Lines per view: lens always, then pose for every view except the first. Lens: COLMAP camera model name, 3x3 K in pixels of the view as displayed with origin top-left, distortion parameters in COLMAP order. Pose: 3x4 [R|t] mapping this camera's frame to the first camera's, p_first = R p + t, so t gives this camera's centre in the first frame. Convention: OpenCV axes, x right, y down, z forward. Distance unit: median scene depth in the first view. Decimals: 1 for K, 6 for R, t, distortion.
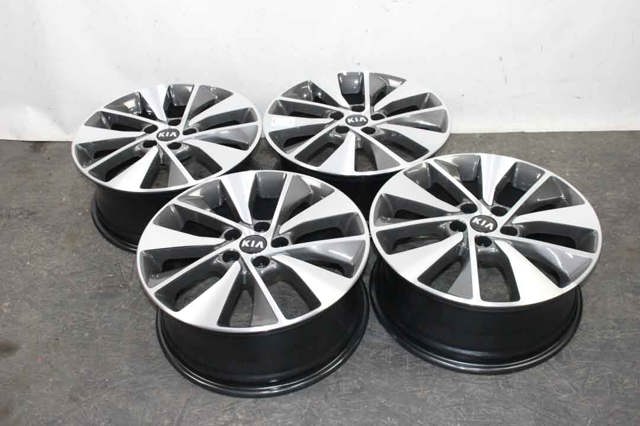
lens RADIAL K [[693.6, 0, 320.0], [0, 693.6, 213.0], [0, 0, 1]] dist [-0.098241, 0.018312]
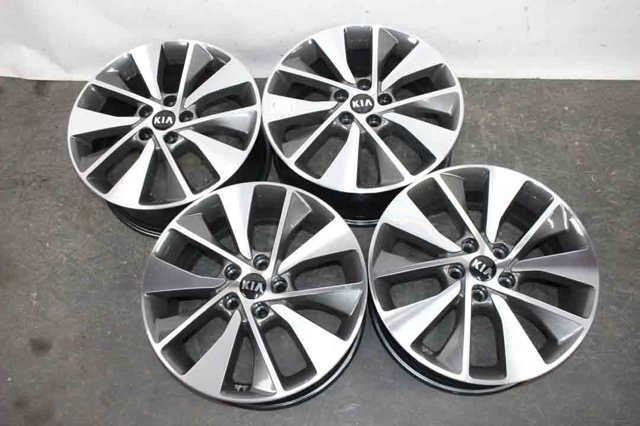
lens RADIAL K [[579.8, 0, 320.0], [0, 579.8, 213.0], [0, 0, 1]] dist [-0.112267, 0.014232]
pose [[0.999523, 0.013130, -0.027969, 0.020929], [0.000597, 0.896836, 0.442362, -0.363820], [0.030892, -0.442167, 0.896400, 0.245882]]
